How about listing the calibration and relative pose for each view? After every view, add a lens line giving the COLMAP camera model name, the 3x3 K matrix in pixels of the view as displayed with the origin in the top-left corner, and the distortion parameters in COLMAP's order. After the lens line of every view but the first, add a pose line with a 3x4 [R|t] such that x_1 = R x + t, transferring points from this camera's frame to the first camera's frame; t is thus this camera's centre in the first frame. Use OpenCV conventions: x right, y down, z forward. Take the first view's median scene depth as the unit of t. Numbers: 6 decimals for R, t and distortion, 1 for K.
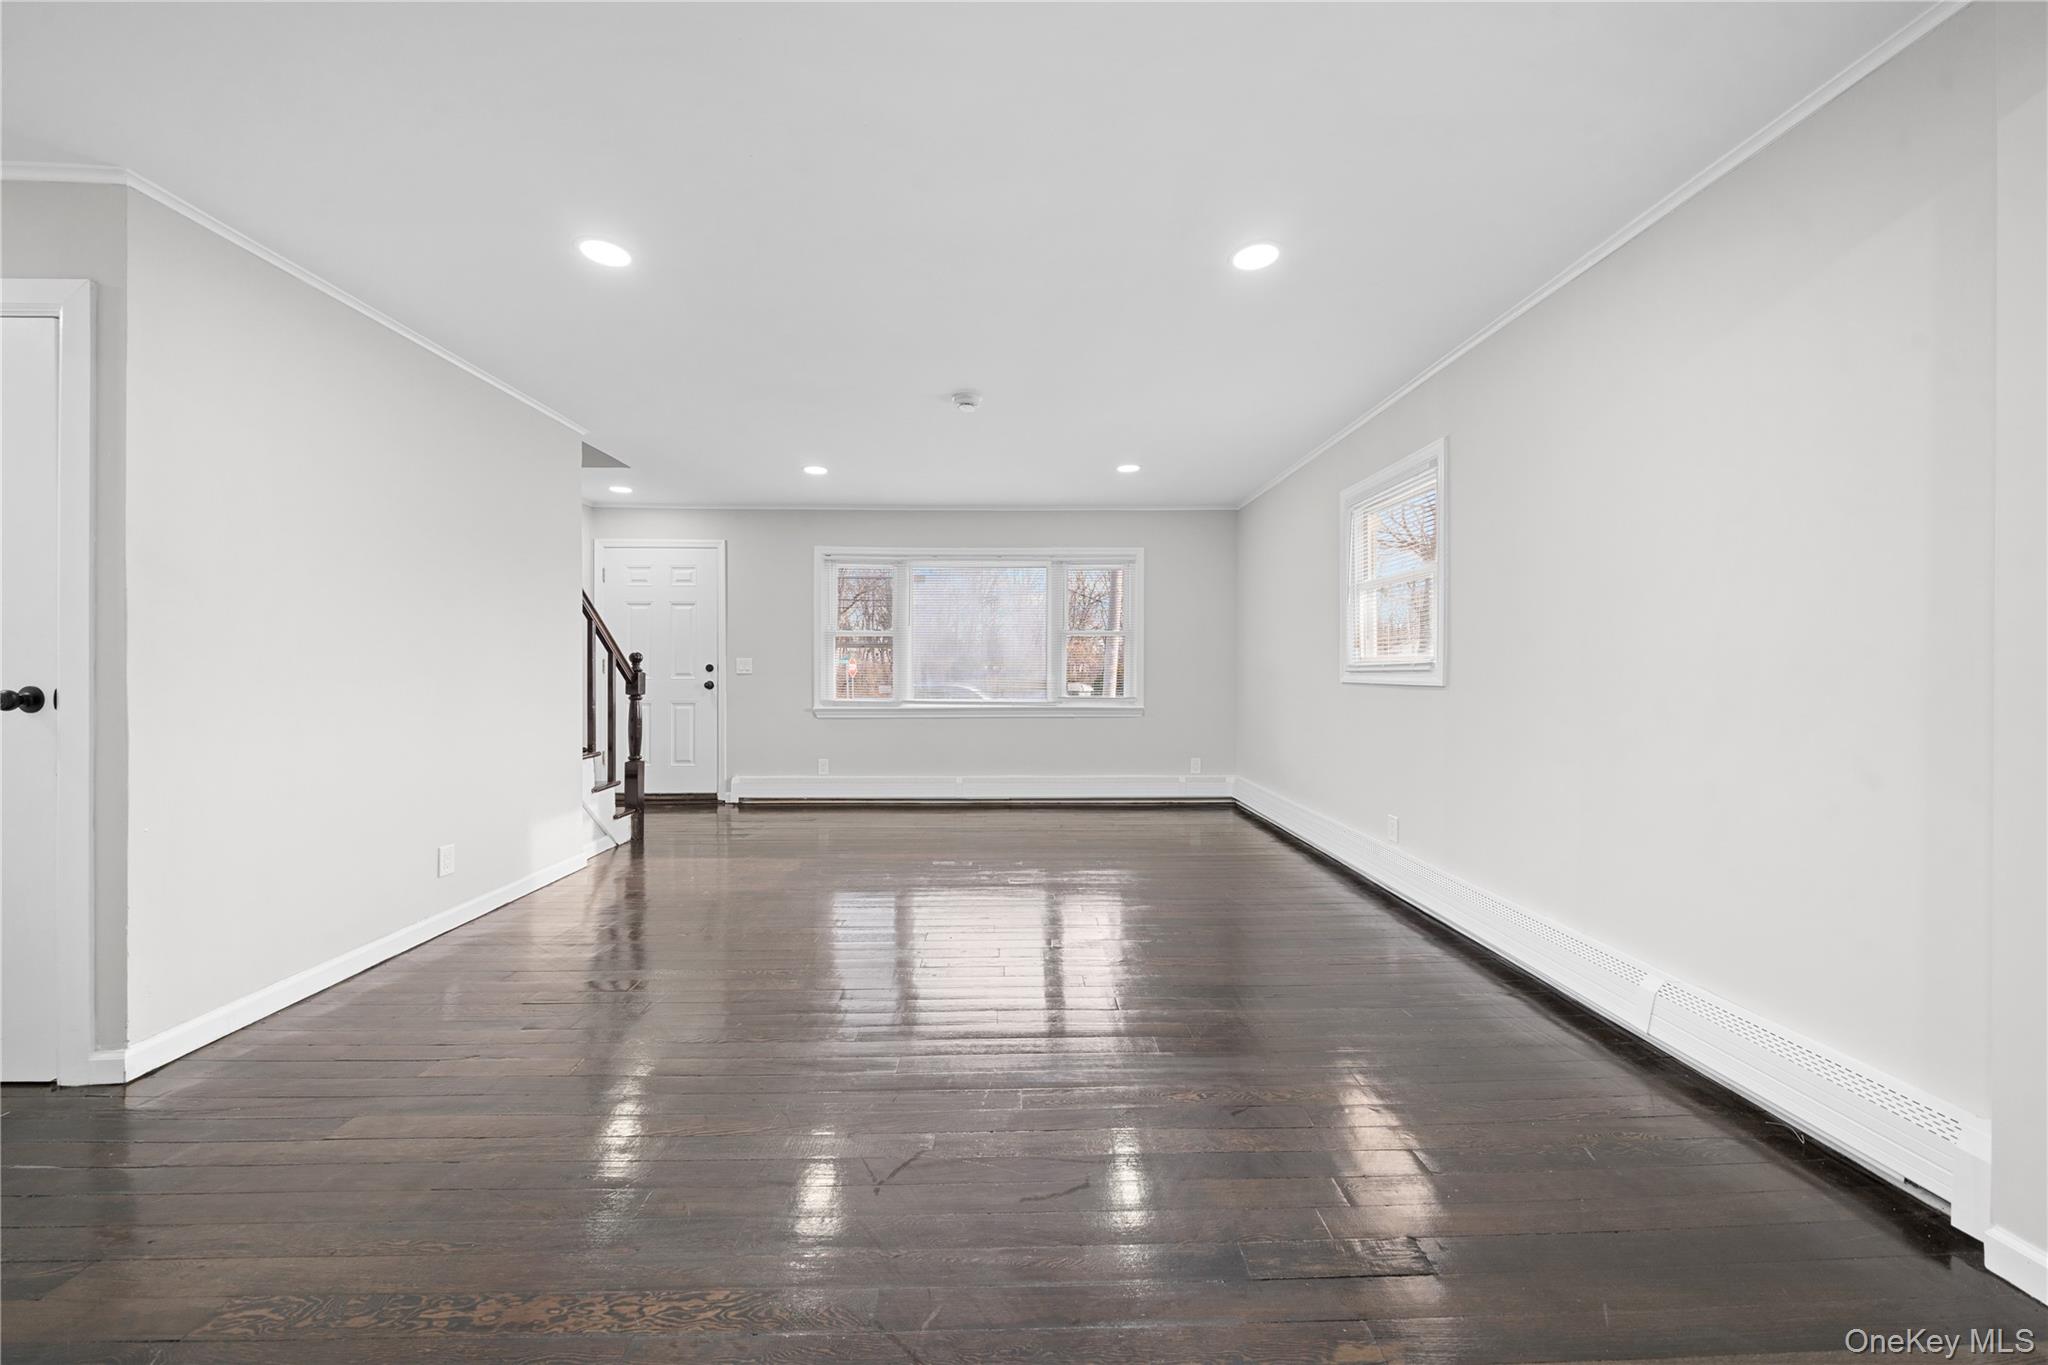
lens RADIAL K [[698.1, 0, 1020.3], [0, 698.1, 672.8], [0, 0, 1]] dist [-0.001129, -0.000235]
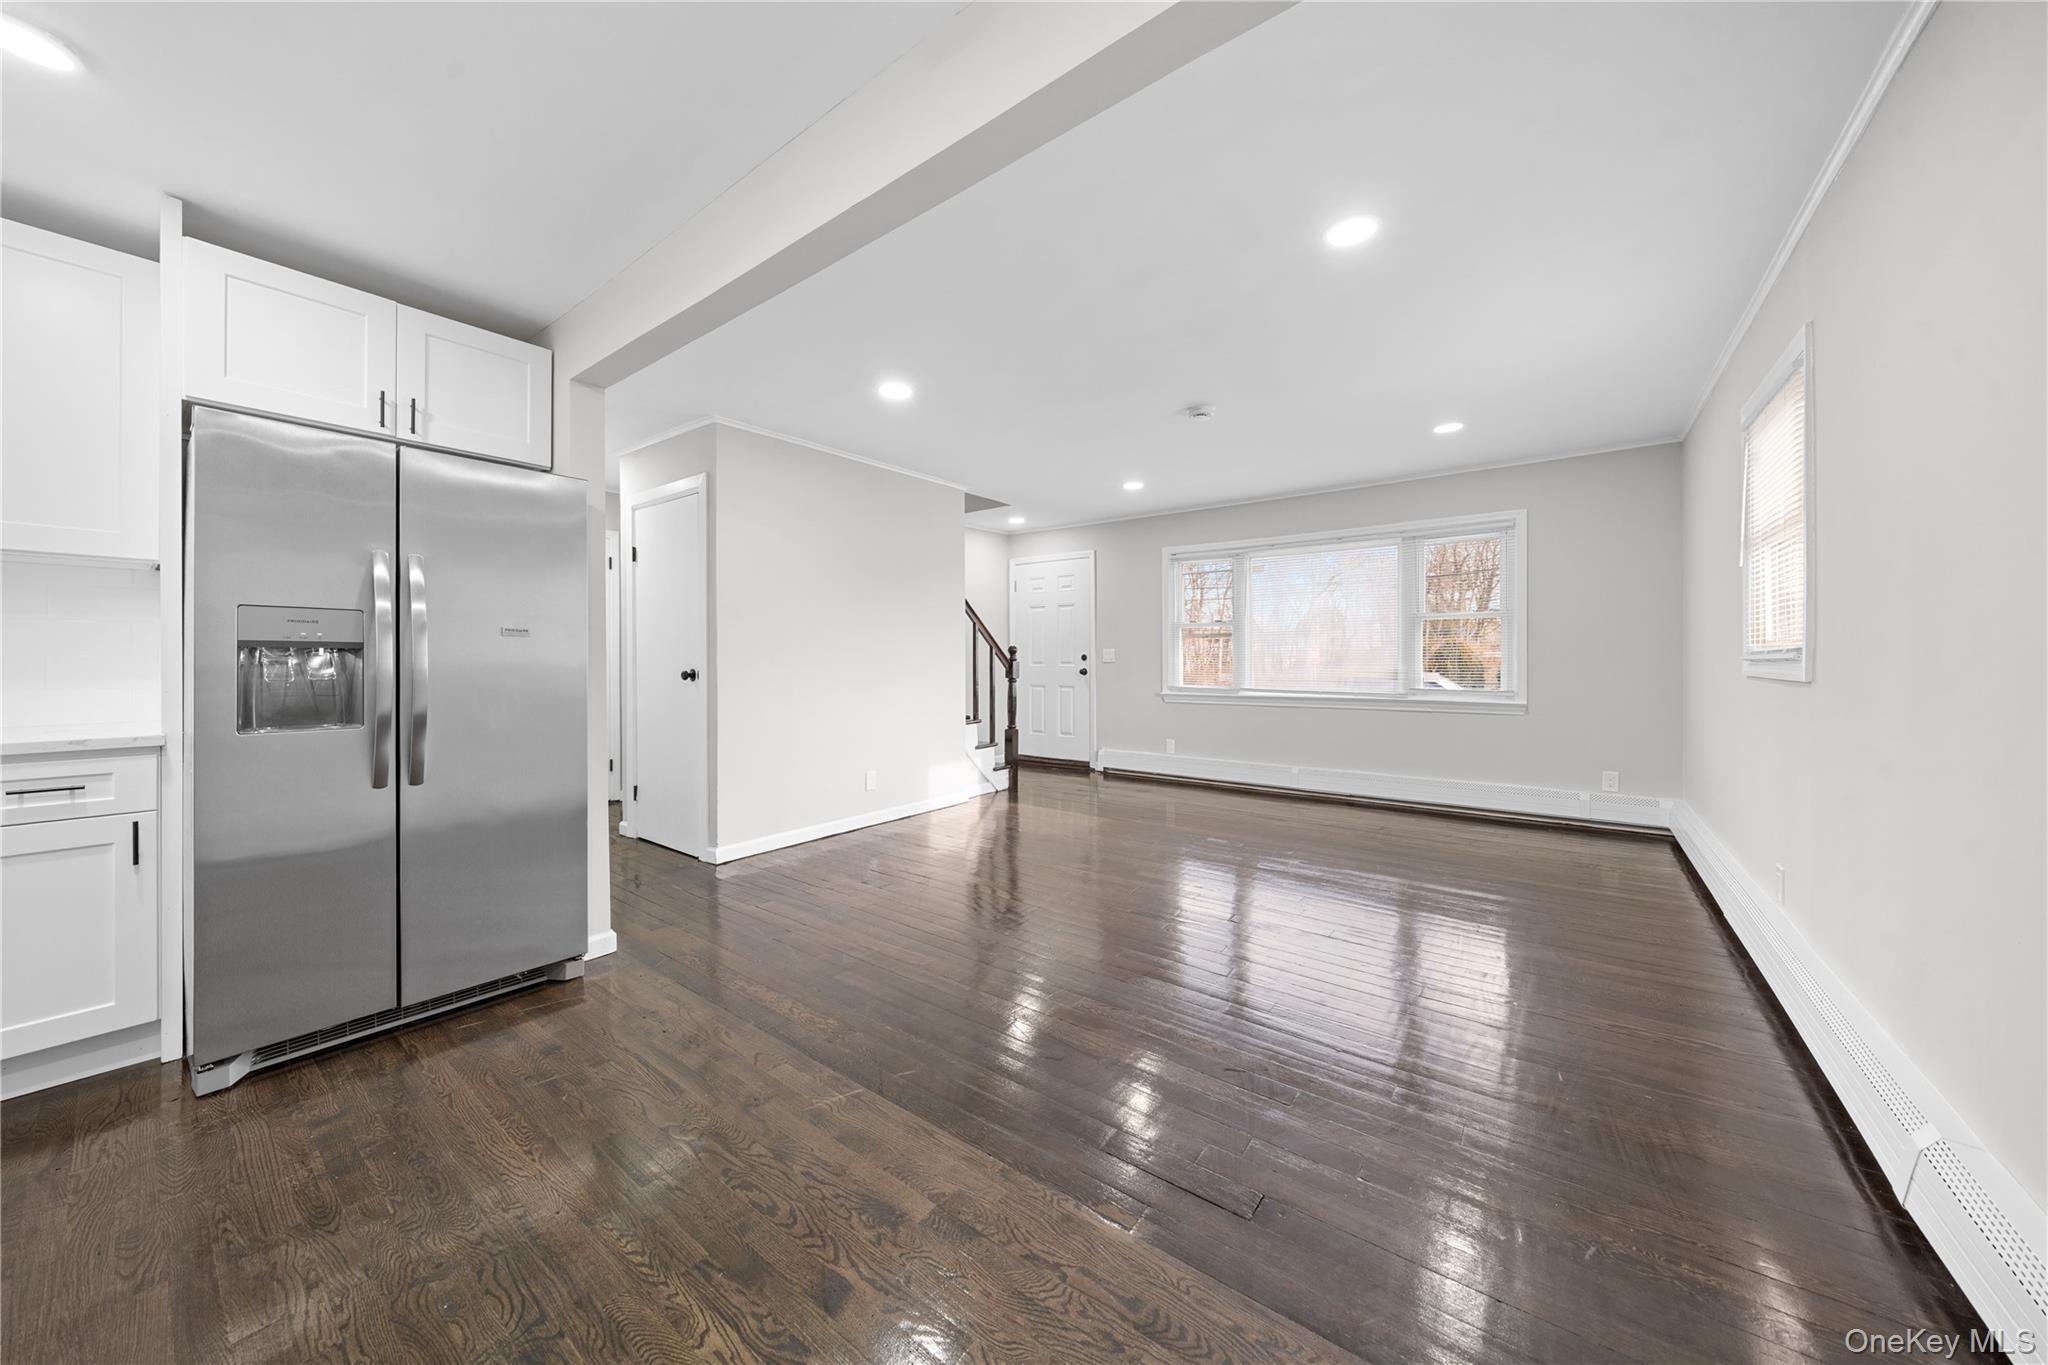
lens RADIAL K [[702.9, 0, 1022.7], [0, 702.9, 661.4], [0, 0, 1]] dist [-0.000285, 0.000131]
pose [[0.782923, -0.000155, -0.622118, 0.279046], [0.001340, 0.999998, 0.001436, -0.002449], [0.622117, -0.001958, 0.782922, -0.020561]]
